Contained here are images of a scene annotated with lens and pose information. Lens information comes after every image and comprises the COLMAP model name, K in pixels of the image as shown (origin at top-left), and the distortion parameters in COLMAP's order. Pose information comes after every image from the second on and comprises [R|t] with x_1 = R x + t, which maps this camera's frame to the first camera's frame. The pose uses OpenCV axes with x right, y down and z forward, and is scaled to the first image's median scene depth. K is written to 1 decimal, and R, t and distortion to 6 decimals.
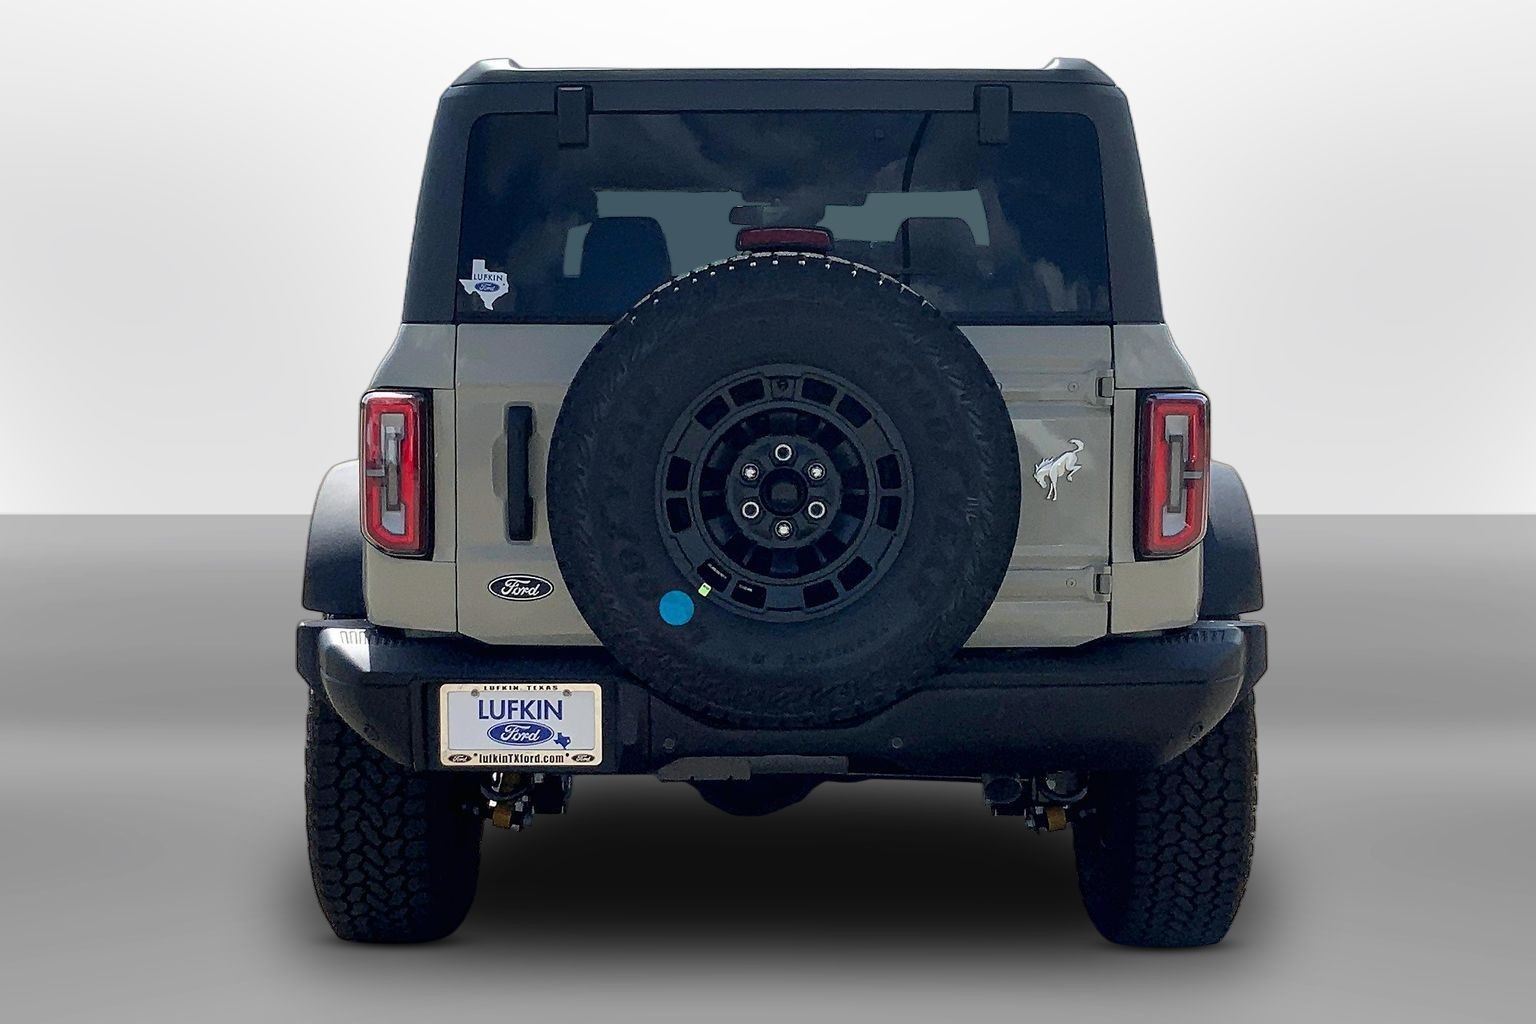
lens RADIAL K [[2038.7, 0, 767.6], [0, 2038.7, 524.6], [0, 0, 1]] dist [0.020535, 0.000000]
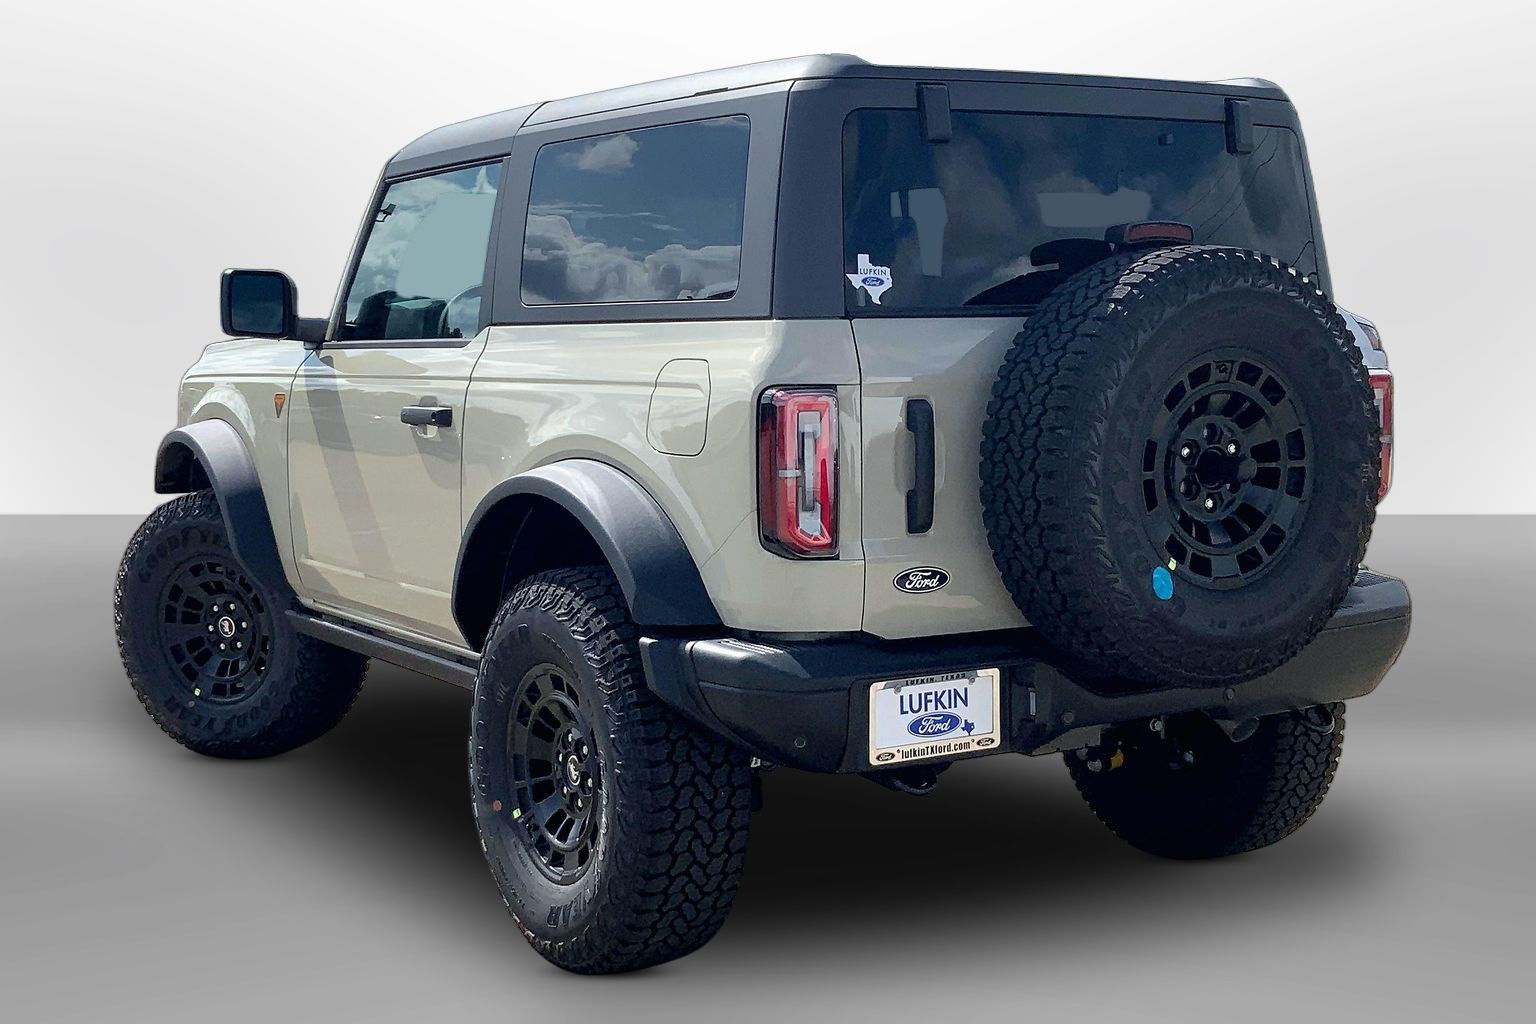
lens RADIAL K [[1962.5, 0, 766.4], [0, 1962.5, 498.6], [0, 0, 1]] dist [-0.008387, 0.000000]
pose [[0.888936, -0.057894, 0.454359, -0.629185], [0.063249, 0.997992, 0.003420, -0.017359], [-0.453644, 0.025697, 0.890812, 0.173838]]
